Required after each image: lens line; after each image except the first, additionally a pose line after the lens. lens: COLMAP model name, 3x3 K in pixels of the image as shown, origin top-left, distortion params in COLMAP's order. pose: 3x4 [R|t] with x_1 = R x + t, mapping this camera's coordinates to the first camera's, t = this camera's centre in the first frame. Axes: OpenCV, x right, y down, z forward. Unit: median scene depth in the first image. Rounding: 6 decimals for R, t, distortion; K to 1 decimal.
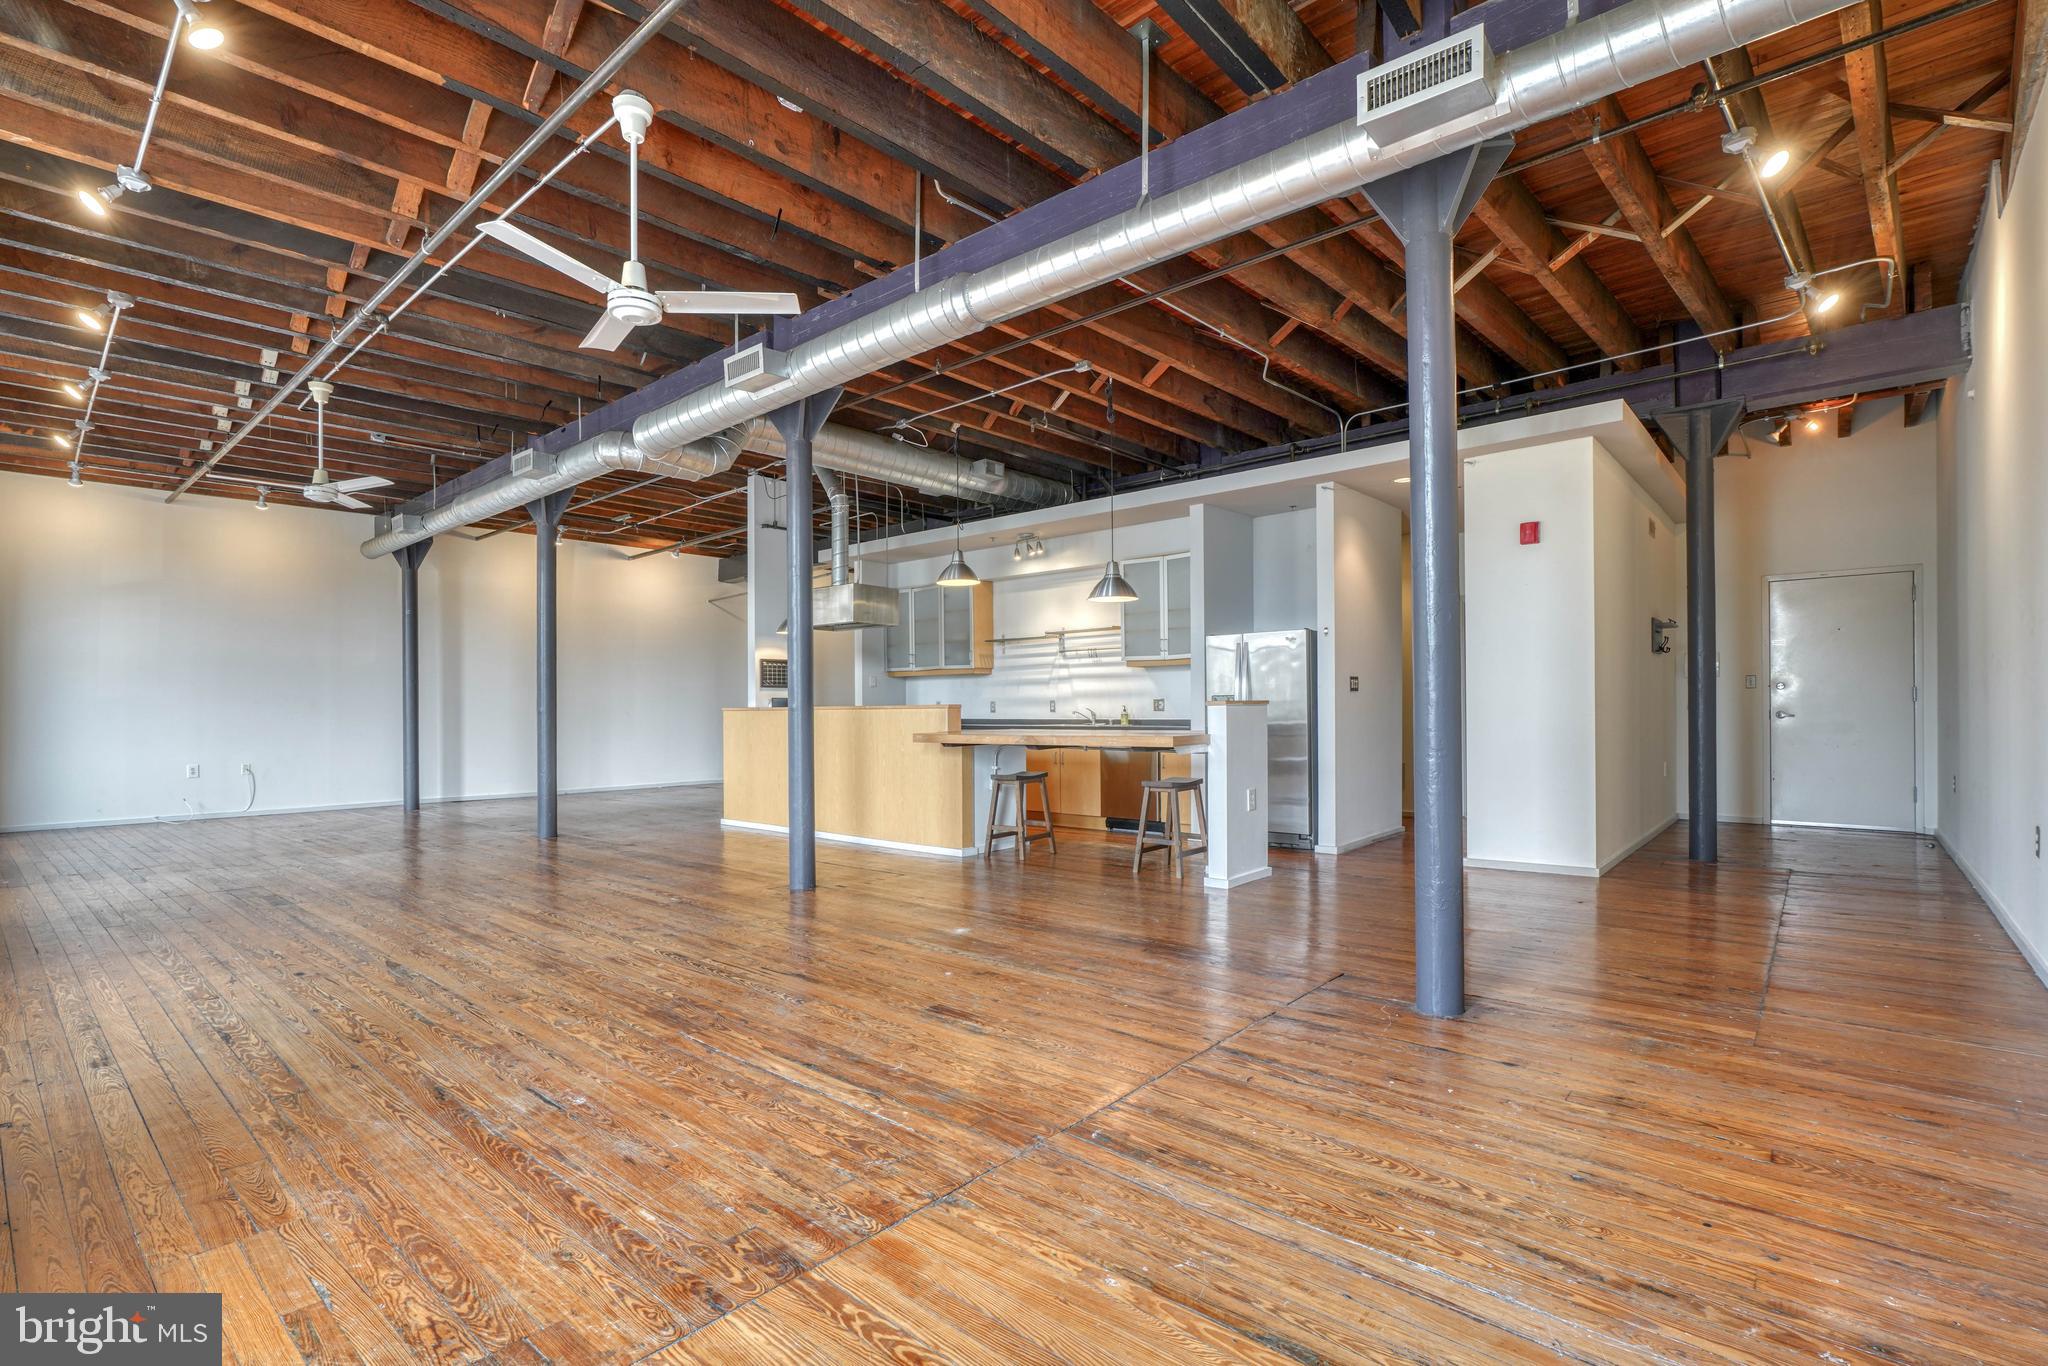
lens RADIAL K [[920.2, 0, 985.3], [0, 920.2, 694.4], [0, 0, 1]] dist [-0.009696, 0.004373]
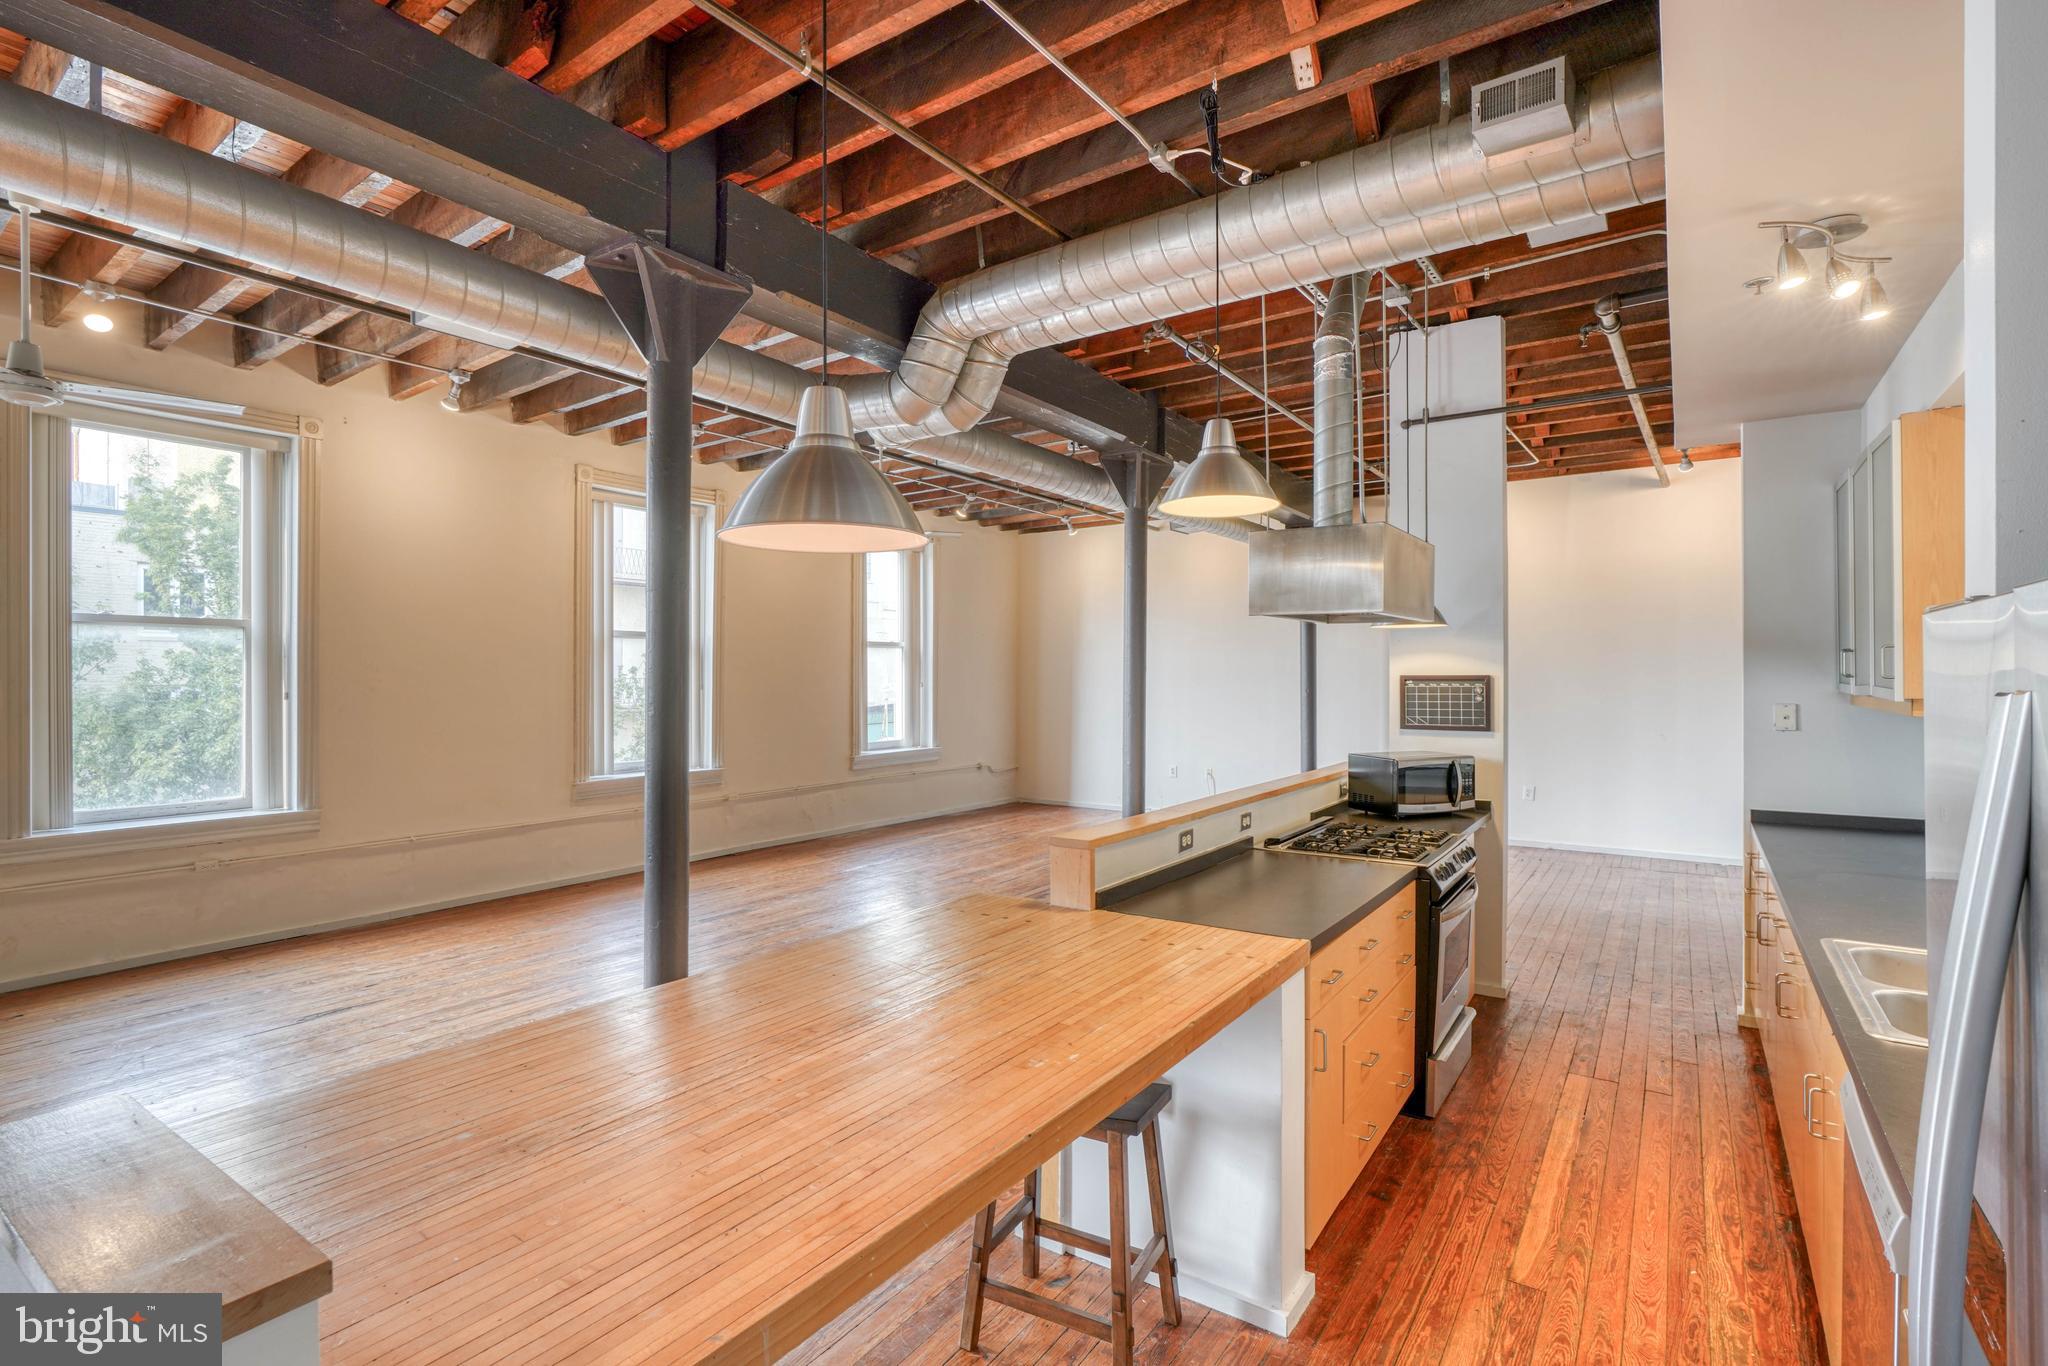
lens RADIAL K [[971.4, 0, 1016.1], [0, 971.4, 678.3], [0, 0, 1]] dist [-0.013181, 0.005515]
pose [[0.135855, 0.008775, -0.990690, 0.416779], [0.010476, 0.999892, 0.010293, -0.066495], [0.990673, -0.011777, 0.135748, 1.036236]]
